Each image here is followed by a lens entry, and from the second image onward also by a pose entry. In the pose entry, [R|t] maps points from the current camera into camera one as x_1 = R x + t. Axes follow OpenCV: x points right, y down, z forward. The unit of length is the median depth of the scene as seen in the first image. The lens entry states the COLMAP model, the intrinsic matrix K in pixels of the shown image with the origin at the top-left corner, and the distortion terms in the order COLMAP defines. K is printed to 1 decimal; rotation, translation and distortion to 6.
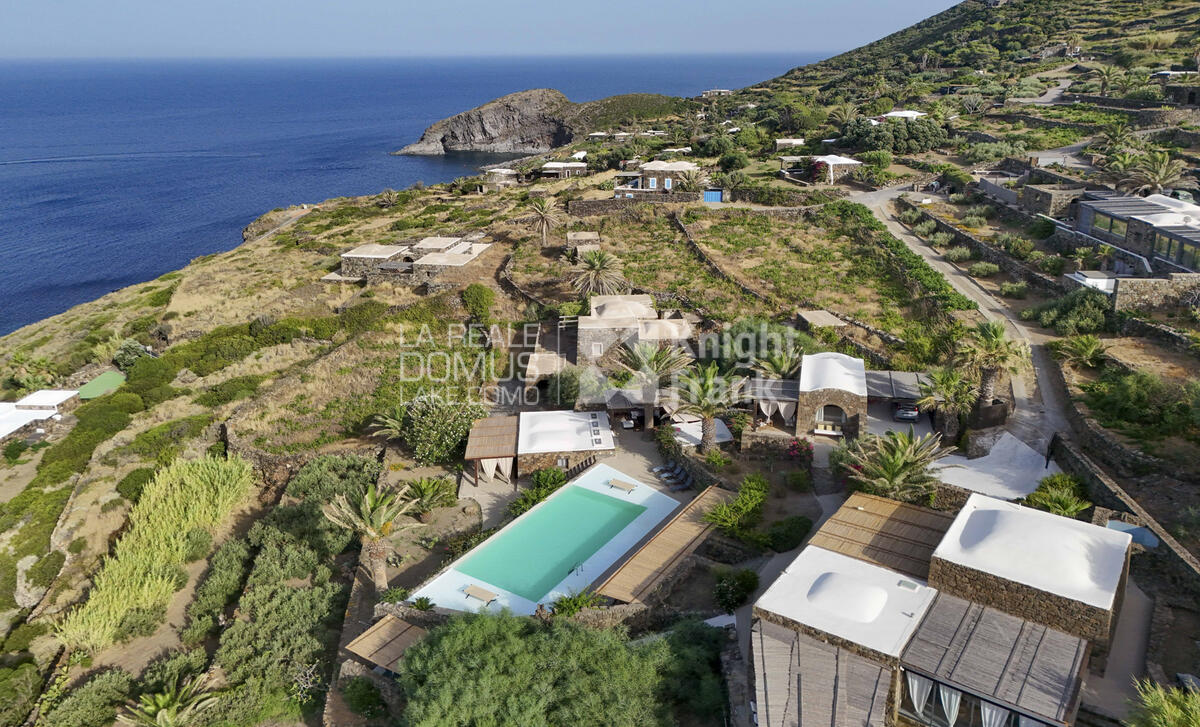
lens RADIAL K [[876.4, 0, 599.5], [0, 876.4, 326.1], [0, 0, 1]] dist [0.071994, -0.062921]
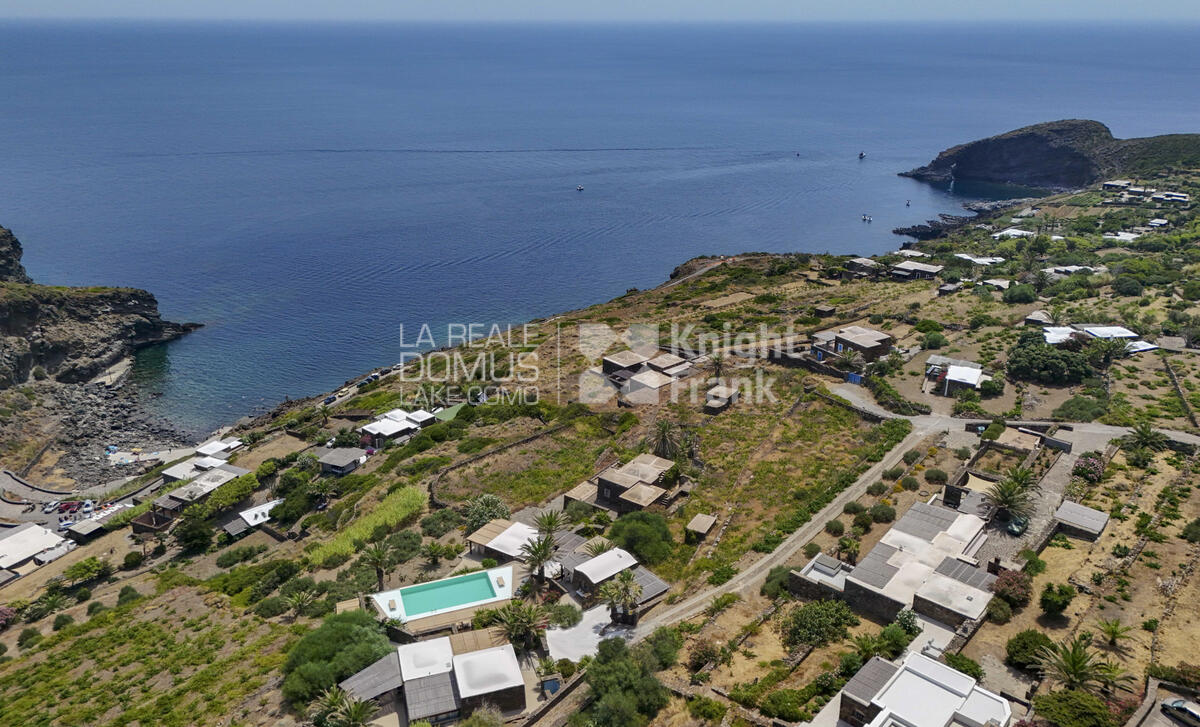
lens RADIAL K [[876.4, 0, 599.5], [0, 876.4, 326.1], [0, 0, 1]] dist [0.071994, -0.062921]
pose [[0.798357, 0.205357, -0.566087, 0.677870], [-0.184705, 0.978251, 0.094384, -0.342812], [0.573157, 0.029207, 0.818925, -0.300402]]
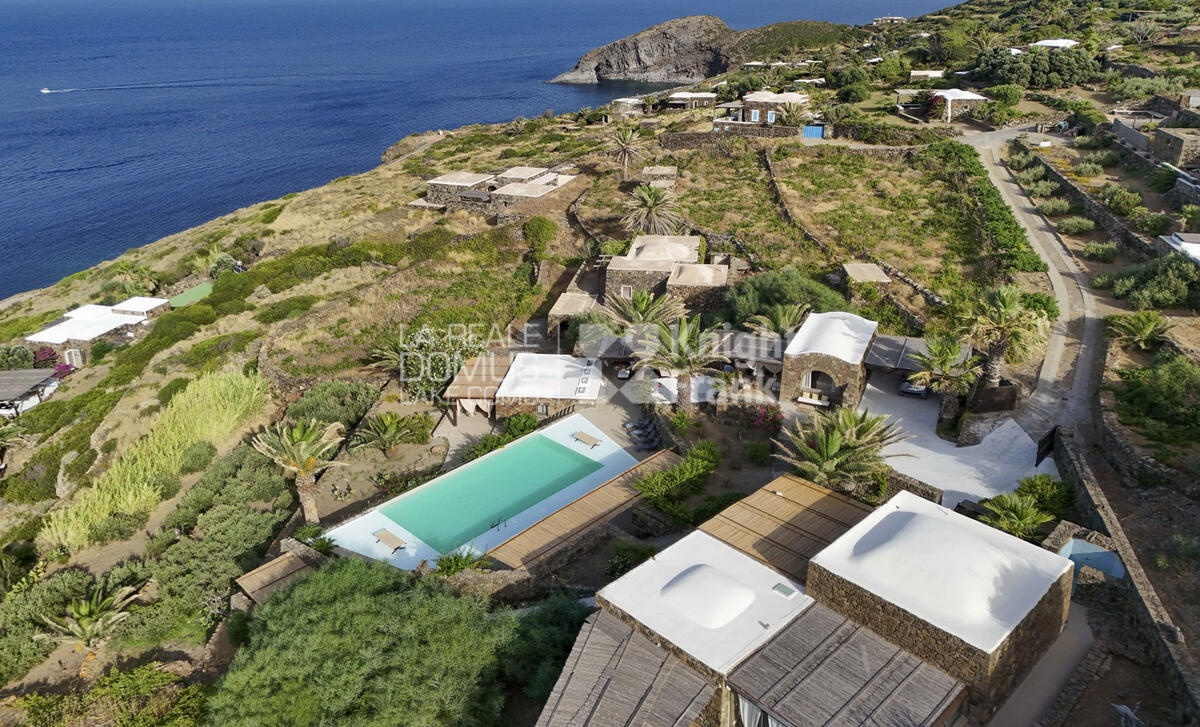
lens RADIAL K [[876.4, 0, 599.5], [0, 876.4, 326.1], [0, 0, 1]] dist [0.071994, -0.062921]
pose [[0.982646, 0.067841, -0.172638, 0.105267], [-0.054864, 0.995374, 0.078867, -0.007540], [0.177190, -0.068026, 0.981823, 0.048922]]
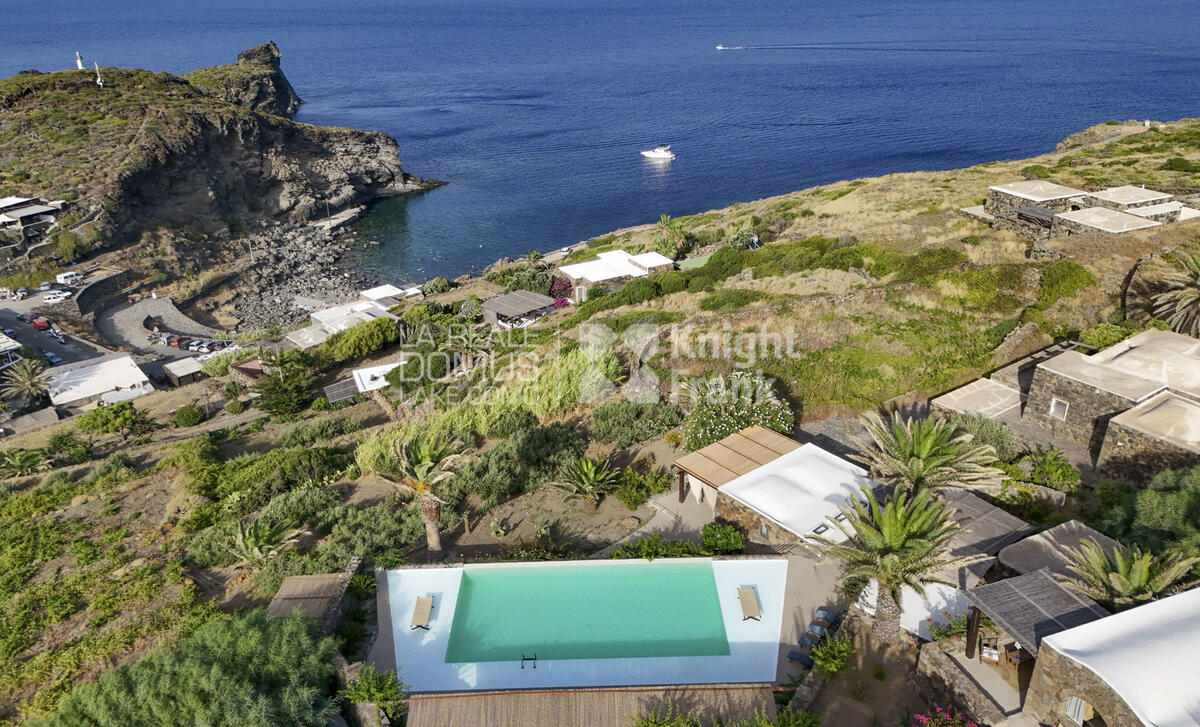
lens RADIAL K [[876.4, 0, 599.5], [0, 876.4, 326.1], [0, 0, 1]] dist [0.071994, -0.062921]
pose [[0.558608, 0.320700, -0.764924, 0.221493], [-0.230673, 0.945912, 0.228125, -0.077673], [0.796710, 0.049015, 0.602371, 0.273698]]
